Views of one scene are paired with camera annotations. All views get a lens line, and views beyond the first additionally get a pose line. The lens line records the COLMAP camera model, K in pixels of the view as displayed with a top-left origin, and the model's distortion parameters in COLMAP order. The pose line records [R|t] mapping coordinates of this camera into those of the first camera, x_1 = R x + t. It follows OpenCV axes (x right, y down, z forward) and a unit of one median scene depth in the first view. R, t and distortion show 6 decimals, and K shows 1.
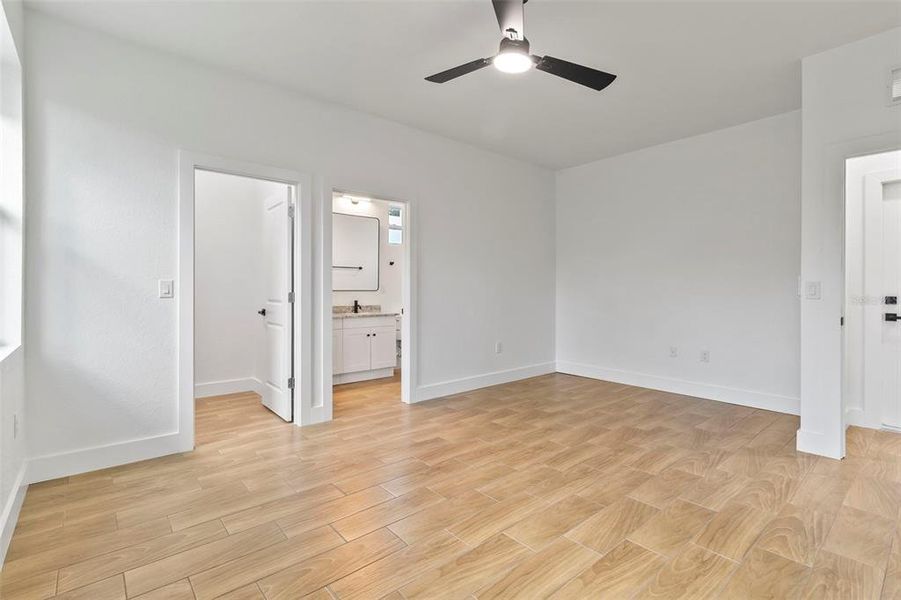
lens RADIAL K [[421.9, 0, 457.7], [0, 421.9, 294.9], [0, 0, 1]] dist [0.004688, 0.000406]
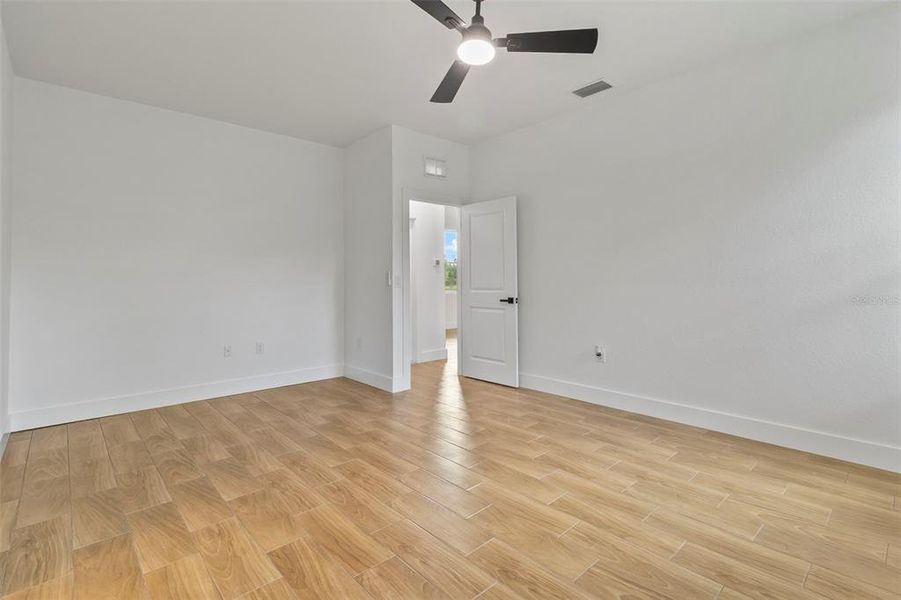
lens RADIAL K [[421.9, 0, 447.5], [0, 421.9, 281.6], [0, 0, 1]] dist [0.004688, 0.000406]
pose [[-0.015097, -0.003133, 0.999881, -0.657336], [0.019053, 0.999813, 0.003421, -0.013747], [-0.999704, 0.019102, -0.015034, 0.851875]]
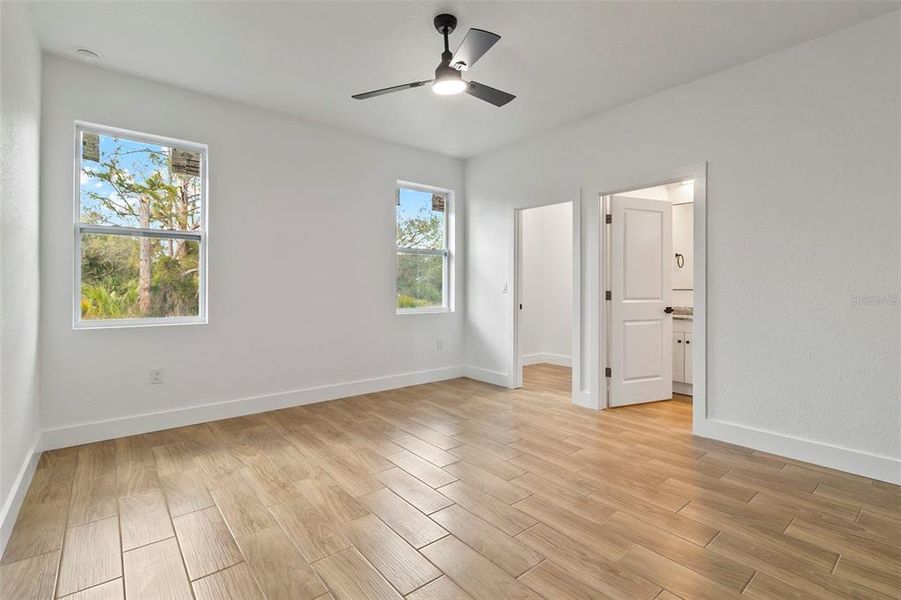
lens RADIAL K [[421.9, 0, 443.8], [0, 421.9, 294.8], [0, 0, 1]] dist [0.004688, 0.000406]
pose [[-0.039249, 0.016064, -0.999100, 0.982456], [-0.012553, 0.999784, 0.016568, -0.012313], [0.999151, 0.013192, -0.039039, 0.807822]]
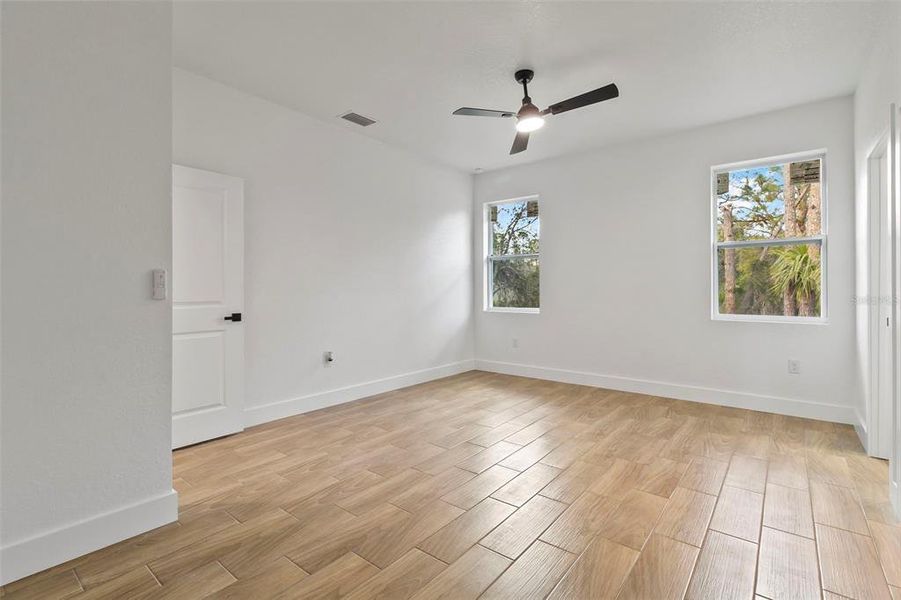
lens RADIAL K [[421.9, 0, 447.8], [0, 421.9, 298.1], [0, 0, 1]] dist [0.004688, 0.000406]
pose [[-0.985928, 0.003468, -0.167135, 0.488262], [-0.001816, 0.999504, 0.031449, -0.023598], [0.167161, 0.031310, -0.985432, 1.804613]]
